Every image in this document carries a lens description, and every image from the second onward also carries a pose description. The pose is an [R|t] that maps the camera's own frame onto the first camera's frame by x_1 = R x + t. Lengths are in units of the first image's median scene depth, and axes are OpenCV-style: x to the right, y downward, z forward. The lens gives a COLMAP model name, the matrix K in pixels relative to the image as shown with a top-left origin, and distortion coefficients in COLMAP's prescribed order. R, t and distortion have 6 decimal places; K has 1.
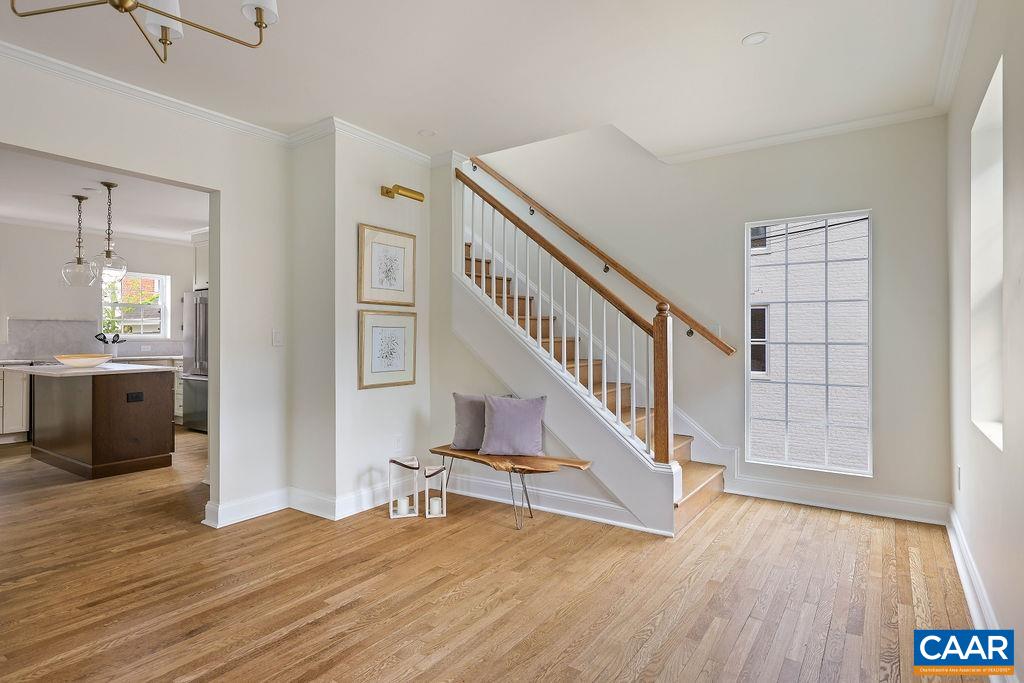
lens RADIAL K [[554.3, 0, 514.2], [0, 554.3, 337.2], [0, 0, 1]] dist [0.001784, 0.000953]
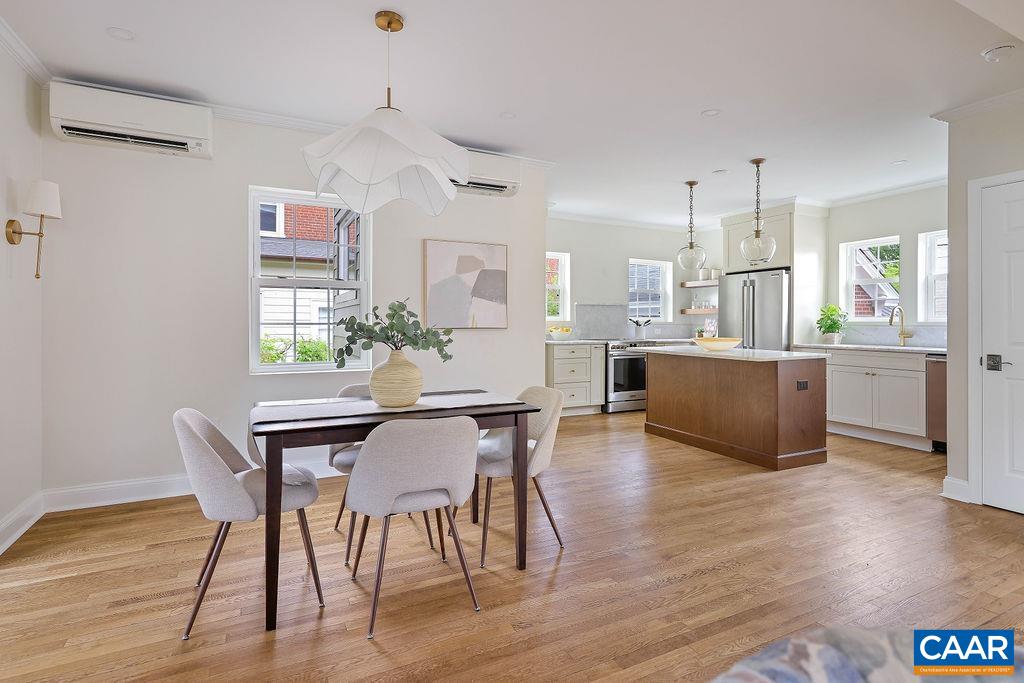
lens RADIAL K [[505.4, 0, 512.2], [0, 505.4, 320.4], [0, 0, 1]] dist [-0.003736, -0.000318]
pose [[0.873243, 0.006298, -0.487244, -0.494375], [-0.008506, 0.999961, -0.002320, 0.004703], [0.487211, 0.006171, 0.873263, 0.022910]]
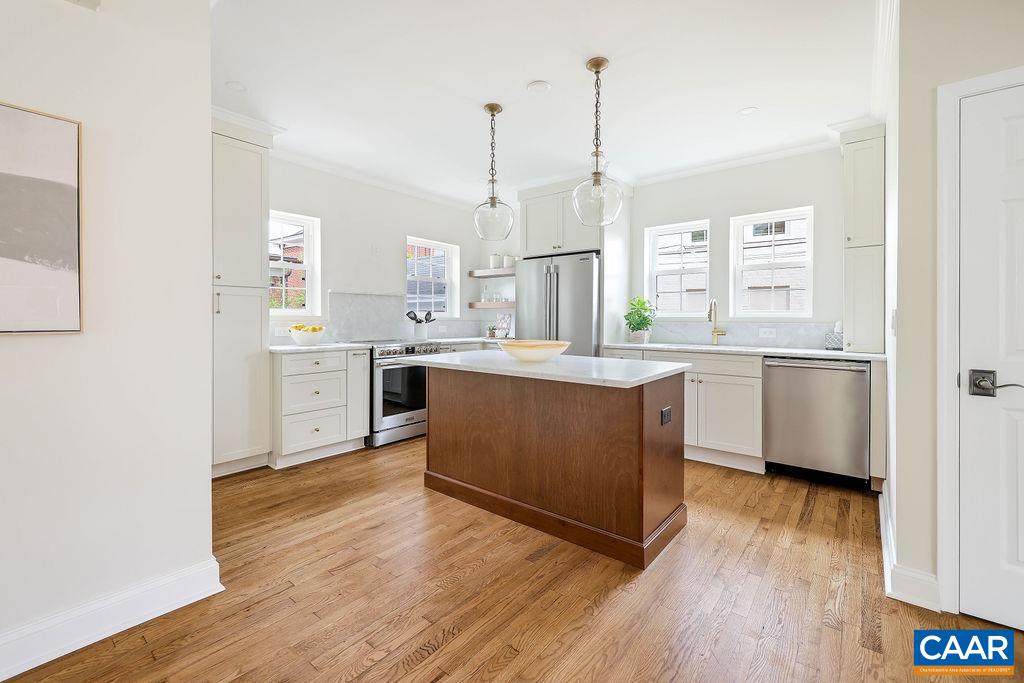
lens RADIAL K [[443.1, 0, 502.7], [0, 443.1, 325.6], [0, 0, 1]] dist [-0.000022, 0.000073]
pose [[0.995999, 0.009459, -0.088864, -0.578057], [-0.008301, 0.999876, 0.013397, 0.005457], [0.088980, -0.012606, 0.995954, 0.367675]]
